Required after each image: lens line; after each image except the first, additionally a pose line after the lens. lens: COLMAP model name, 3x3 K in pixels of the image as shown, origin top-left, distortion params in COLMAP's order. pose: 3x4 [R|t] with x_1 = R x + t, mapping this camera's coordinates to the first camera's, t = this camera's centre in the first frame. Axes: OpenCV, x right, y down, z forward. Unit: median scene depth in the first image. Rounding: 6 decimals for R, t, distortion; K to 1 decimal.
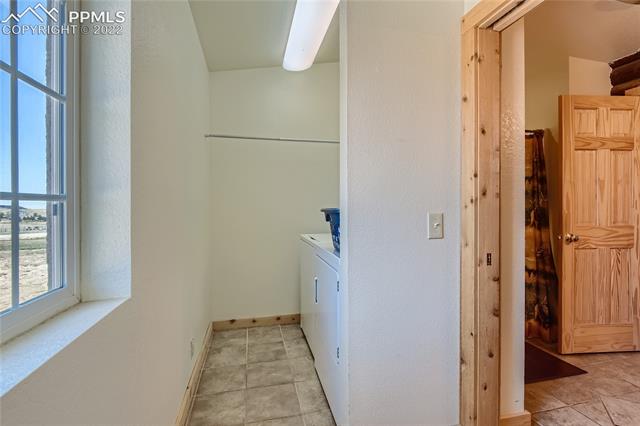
lens RADIAL K [[296.3, 0, 322.9], [0, 296.3, 207.8], [0, 0, 1]] dist [-0.003437, -0.001203]
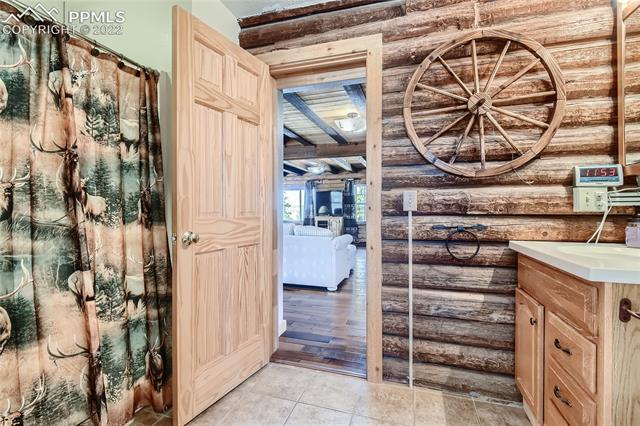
lens RADIAL K [[296.3, 0, 322.9], [0, 296.3, 207.8], [0, 0, 1]] dist [-0.003437, -0.001203]
pose [[0.522511, 0.000955, 0.852632, 0.434028], [0.005299, 0.999976, -0.004367, 0.040483], [-0.852616, 0.006800, 0.522494, 0.411259]]
